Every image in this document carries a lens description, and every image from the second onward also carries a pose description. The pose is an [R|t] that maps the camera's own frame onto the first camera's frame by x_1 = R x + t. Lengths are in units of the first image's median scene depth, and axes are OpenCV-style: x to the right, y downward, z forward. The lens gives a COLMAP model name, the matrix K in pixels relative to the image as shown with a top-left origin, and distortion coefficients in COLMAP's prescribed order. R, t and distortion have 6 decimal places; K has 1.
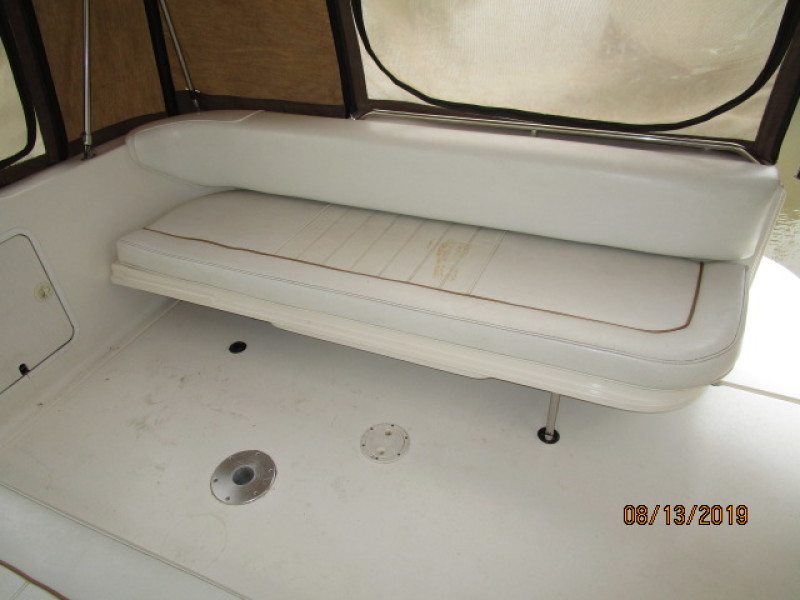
lens RADIAL K [[570.3, 0, 396.5], [0, 570.3, 298.4], [0, 0, 1]] dist [-0.040346, 0.026215]
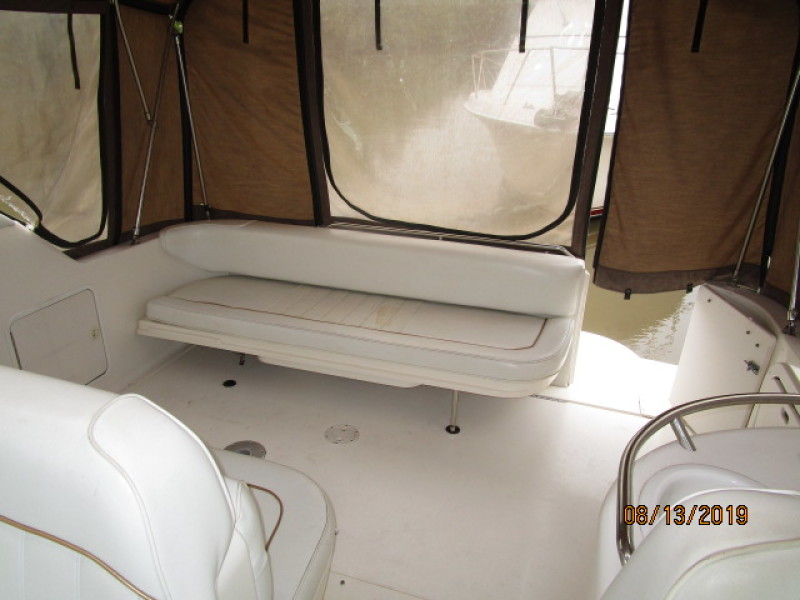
lens RADIAL K [[570.3, 0, 396.5], [0, 570.3, 298.4], [0, 0, 1]] dist [-0.040346, 0.026215]
pose [[0.991584, 0.029315, 0.126101, -0.065190], [0.002003, 0.970438, -0.241343, 0.230286], [-0.129448, 0.239565, 0.962212, -0.429100]]
